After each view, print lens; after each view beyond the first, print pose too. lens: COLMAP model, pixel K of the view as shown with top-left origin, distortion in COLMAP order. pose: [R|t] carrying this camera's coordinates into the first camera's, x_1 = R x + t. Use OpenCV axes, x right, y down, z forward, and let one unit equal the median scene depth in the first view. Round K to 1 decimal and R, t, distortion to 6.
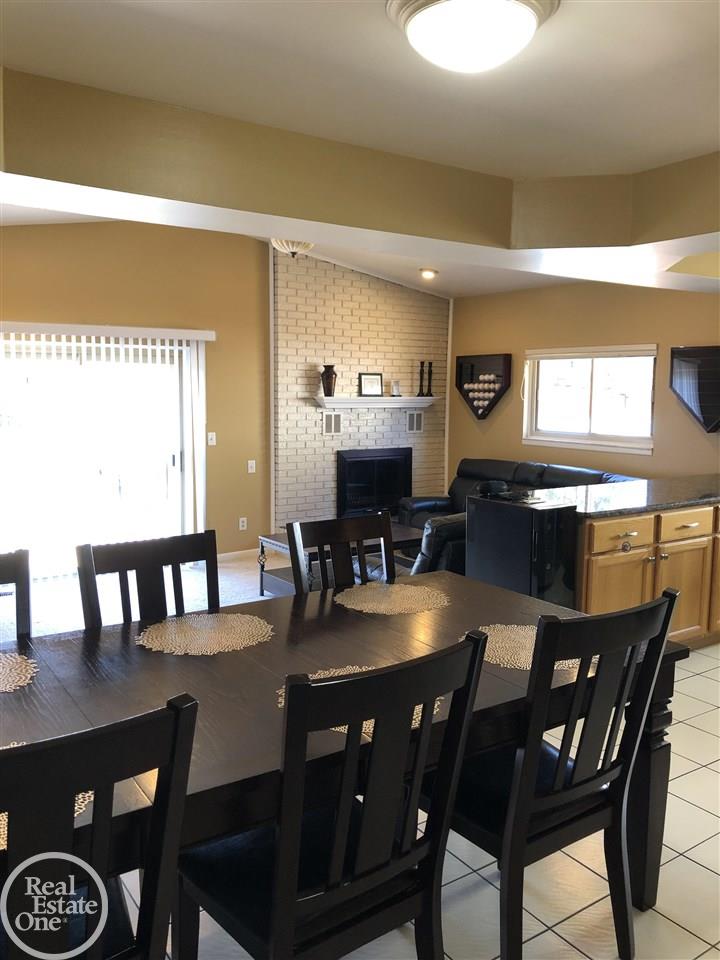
lens RADIAL K [[795.3, 0, 364.2], [0, 795.3, 474.3], [0, 0, 1]] dist [0.049673, -0.086663]
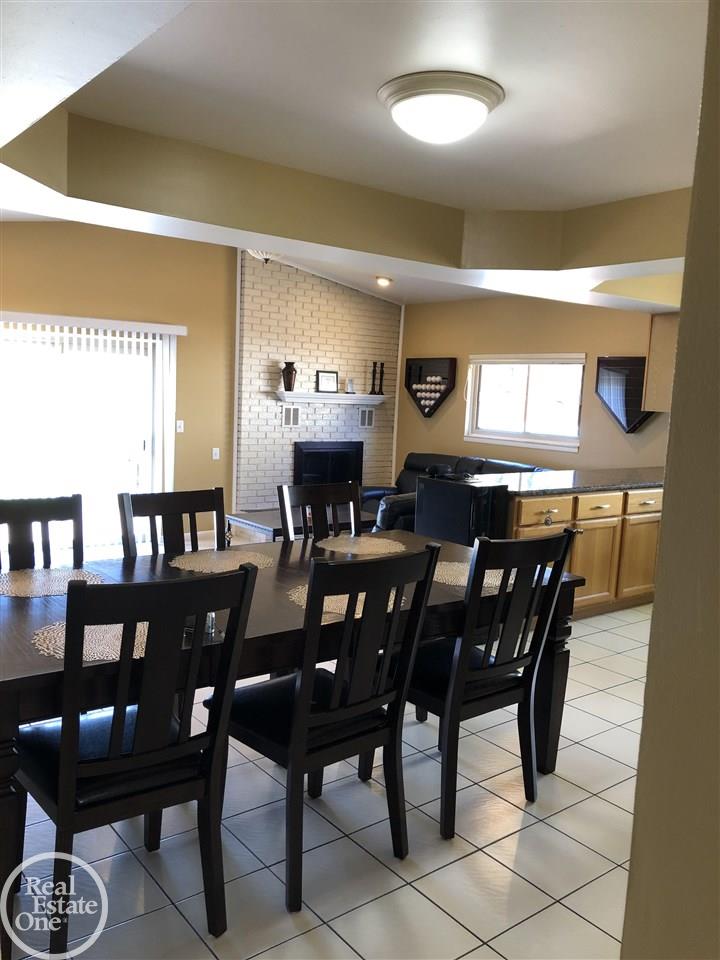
lens RADIAL K [[795.3, 0, 351.1], [0, 795.3, 492.4], [0, 0, 1]] dist [0.049673, -0.086663]
pose [[0.997935, 0.026250, 0.058620, -0.020352], [-0.027439, 0.999432, 0.019572, 0.016752], [-0.058073, -0.021141, 0.998088, -0.092557]]
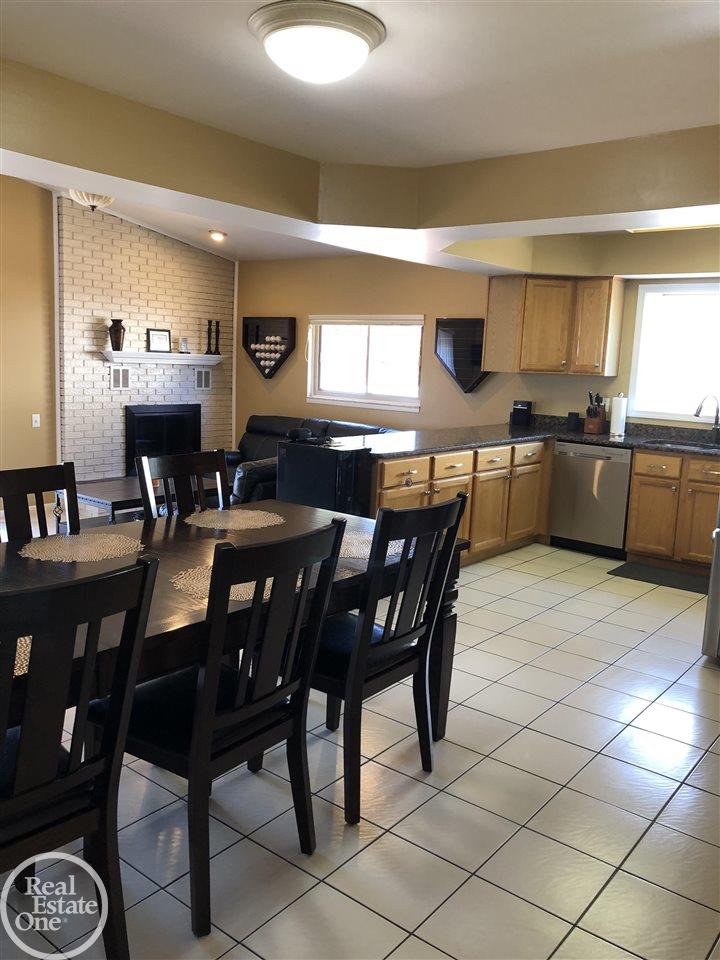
lens RADIAL K [[795.3, 0, 376.0], [0, 795.3, 470.9], [0, 0, 1]] dist [0.049673, -0.086663]
pose [[0.952336, -0.012477, 0.304796, -0.043996], [0.000461, 0.999221, 0.039463, 0.013673], [-0.305051, -0.037441, 0.951600, -0.063824]]
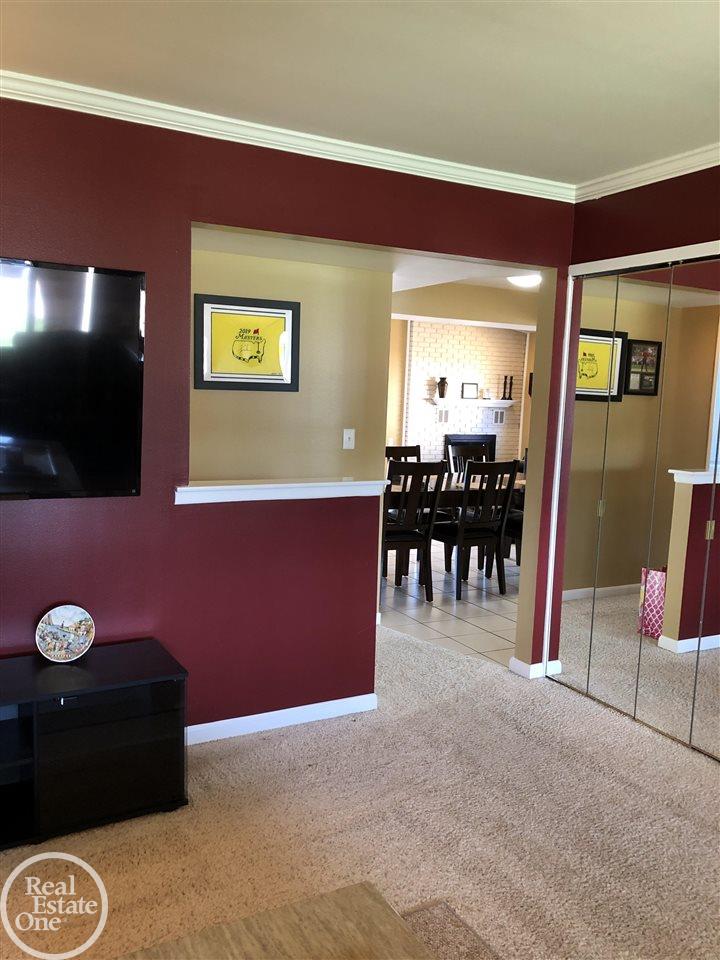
lens RADIAL K [[795.3, 0, 335.4], [0, 795.3, 501.1], [0, 0, 1]] dist [0.049673, -0.086663]
pose [[0.990501, 0.041657, -0.131045, -0.039921], [-0.038368, 0.998885, 0.027519, 0.066755], [0.132045, -0.022230, 0.990994, -0.557960]]
